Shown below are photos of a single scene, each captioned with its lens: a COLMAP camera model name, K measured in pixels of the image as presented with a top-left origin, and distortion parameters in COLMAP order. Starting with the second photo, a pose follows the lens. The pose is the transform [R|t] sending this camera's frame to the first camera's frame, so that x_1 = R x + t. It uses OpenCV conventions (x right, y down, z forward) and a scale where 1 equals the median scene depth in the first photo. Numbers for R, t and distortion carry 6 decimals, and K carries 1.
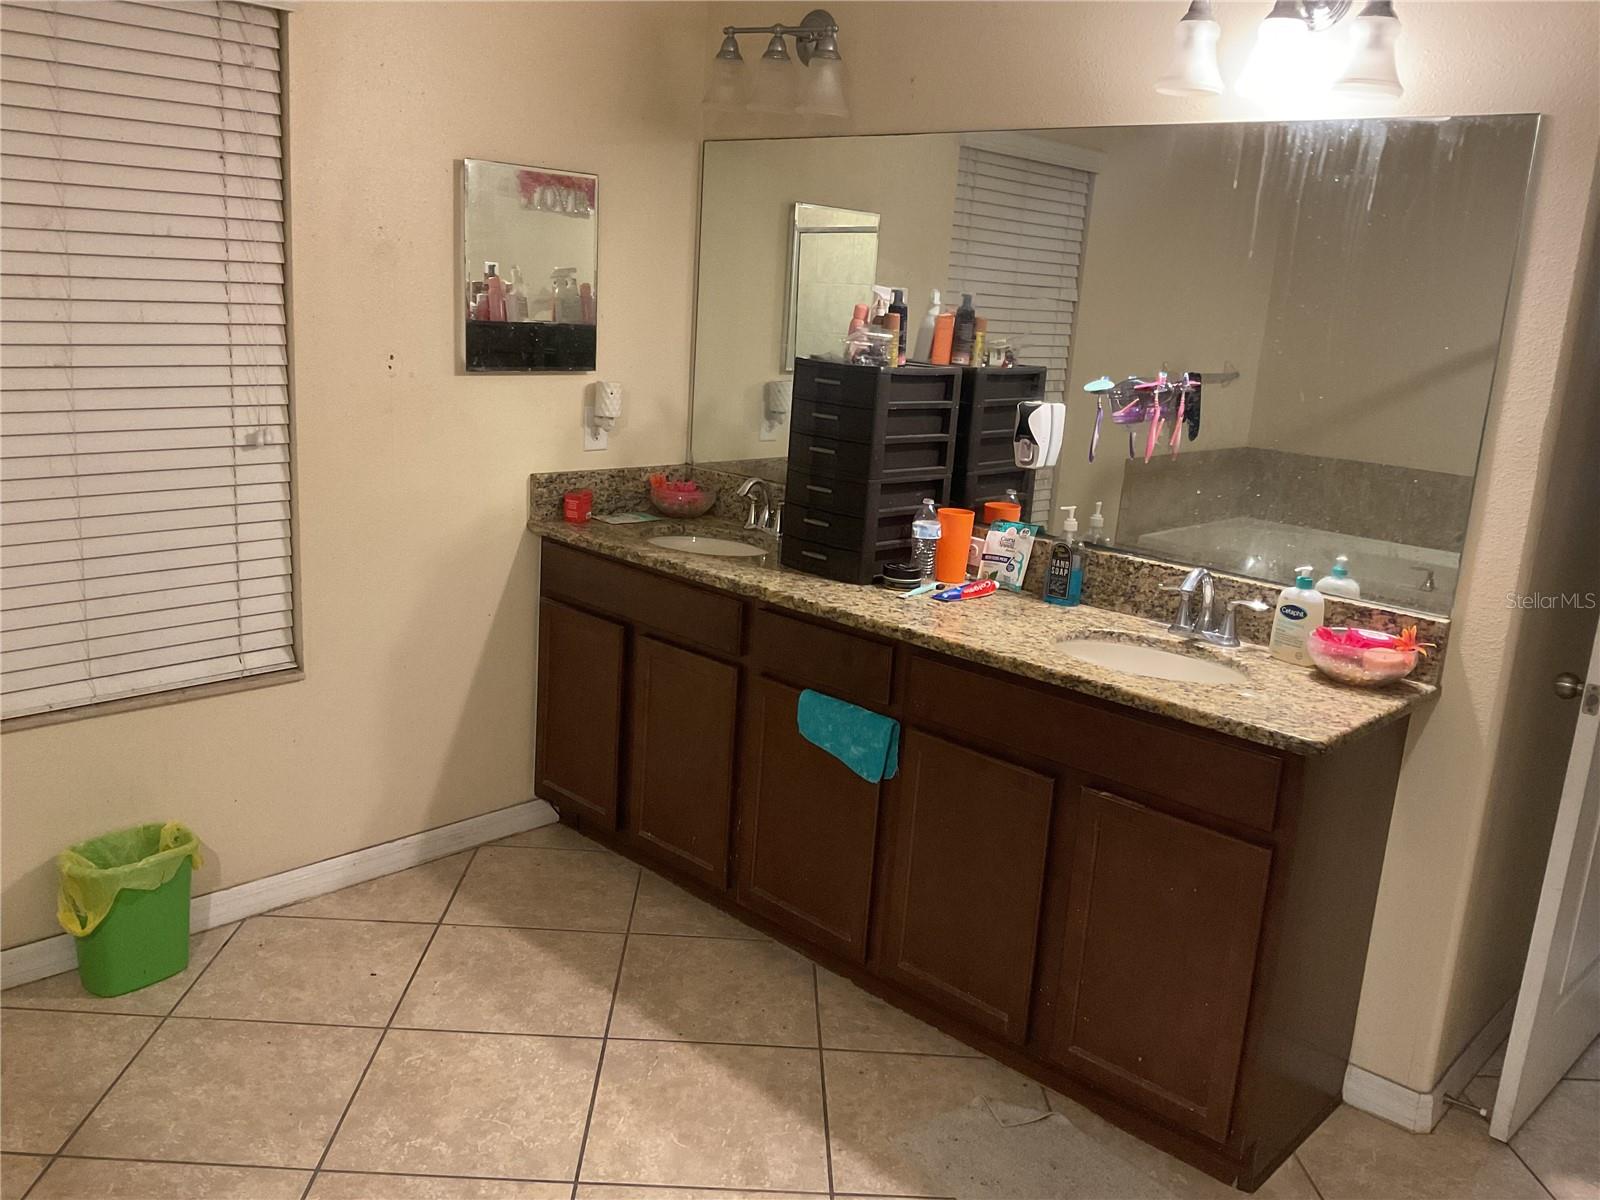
lens RADIAL K [[1330.0, 0, 800.0], [0, 1330.0, 600.4], [0, 0, 1]] dist [0.015986, -0.029770]
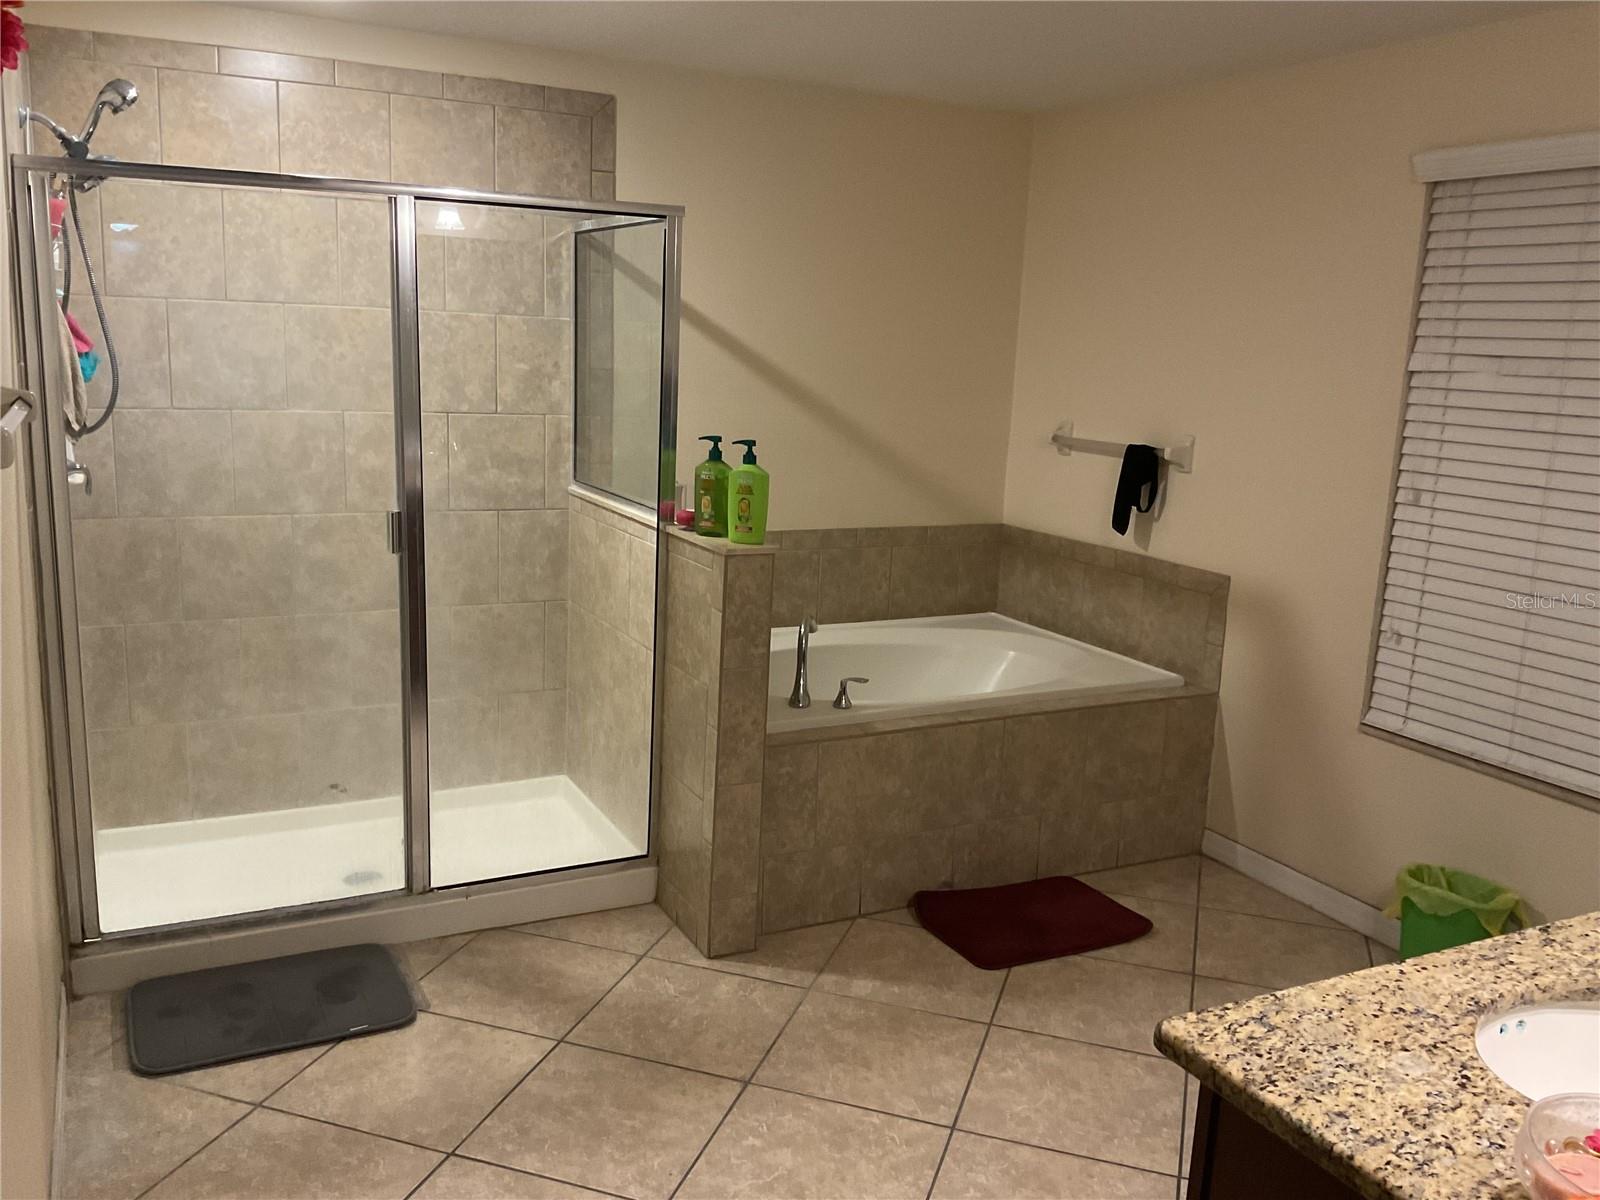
lens RADIAL K [[1330.0, 0, 798.7], [0, 1330.0, 599.2], [0, 0, 1]] dist [0.015986, -0.029770]
pose [[-0.312119, 0.109969, -0.943657, 0.808518], [-0.279118, 0.938829, 0.201726, -0.134640], [0.908116, 0.326354, -0.262332, 0.731615]]
